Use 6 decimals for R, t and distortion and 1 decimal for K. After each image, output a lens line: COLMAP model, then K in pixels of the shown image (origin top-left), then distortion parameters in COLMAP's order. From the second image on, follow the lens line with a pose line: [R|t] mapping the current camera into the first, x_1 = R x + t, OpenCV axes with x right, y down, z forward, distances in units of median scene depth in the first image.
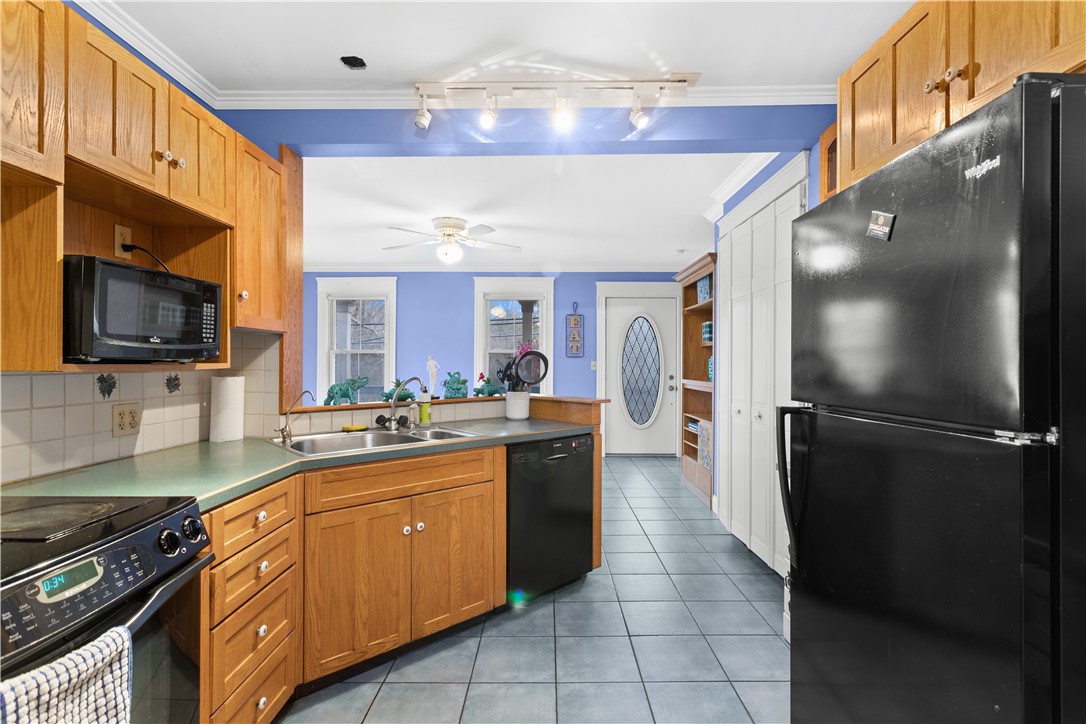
lens RADIAL K [[507.7, 0, 547.9], [0, 507.7, 365.9], [0, 0, 1]] dist [-0.004273, 0.002088]
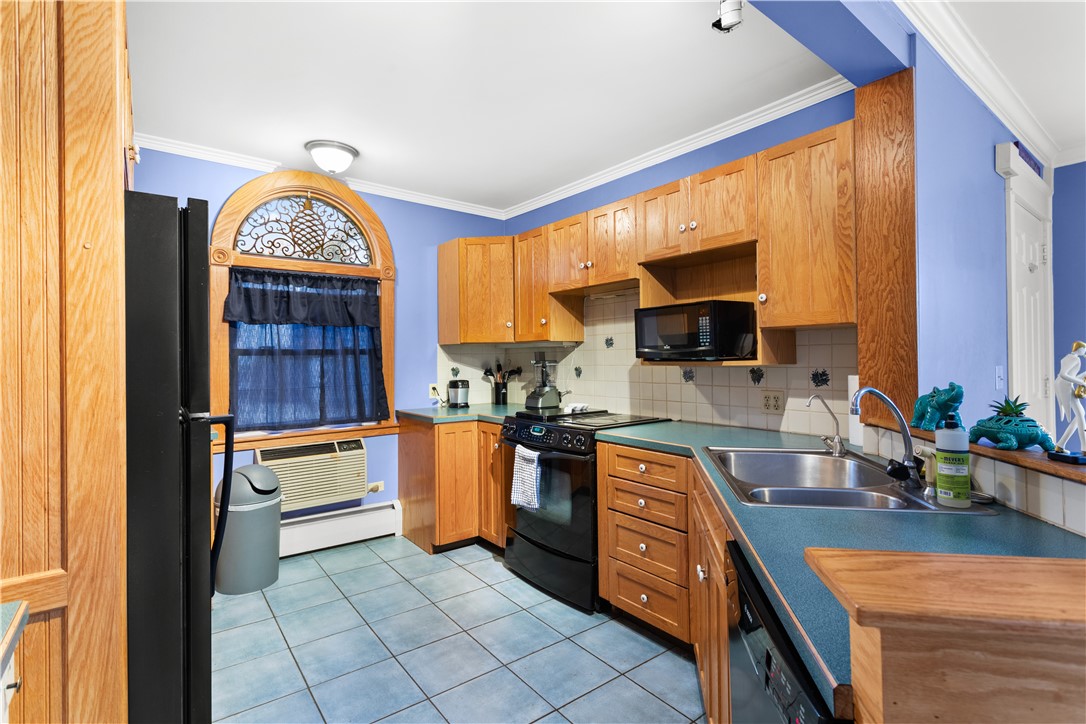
lens RADIAL K [[507.7, 0, 534.7], [0, 507.7, 351.2], [0, 0, 1]] dist [-0.004273, 0.002088]
pose [[-0.794232, -0.002059, -0.607611, 0.508819], [0.005922, 0.999921, -0.011129, -0.018893], [0.607586, -0.012437, -0.794157, 1.788422]]
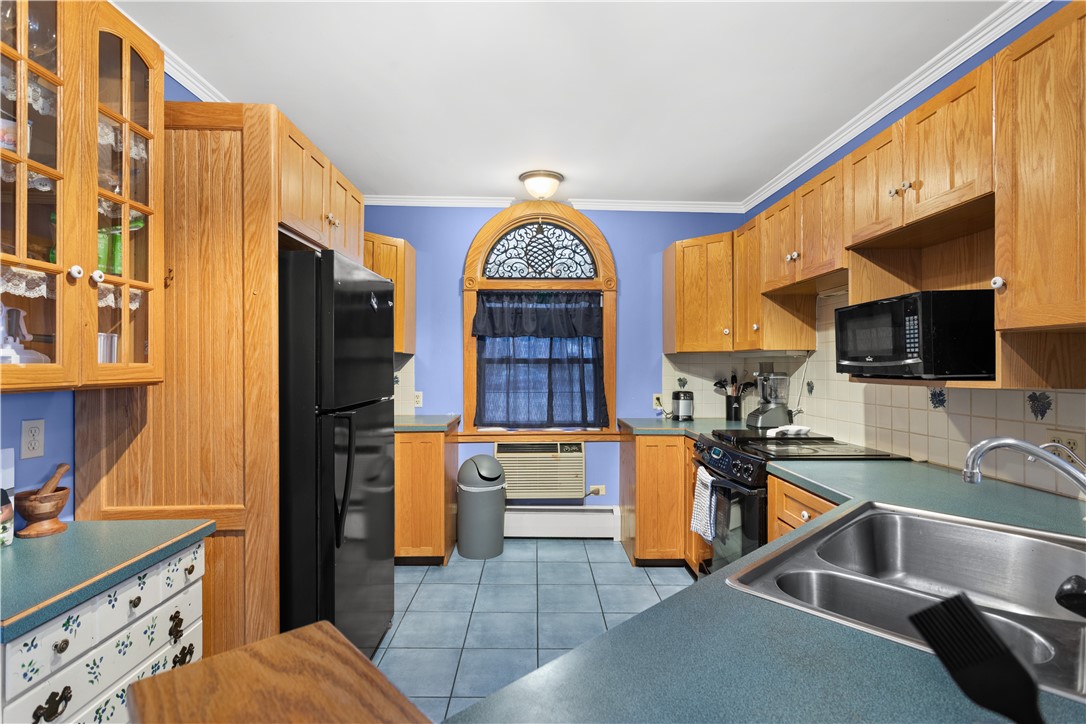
lens RADIAL K [[507.7, 0, 542.9], [0, 507.7, 362.9], [0, 0, 1]] dist [-0.004273, 0.002088]
pose [[-0.999707, -0.004617, -0.023765, 0.035877], [-0.004592, 0.999989, -0.001112, -0.031870], [0.023770, -0.001003, -0.999717, 1.911207]]
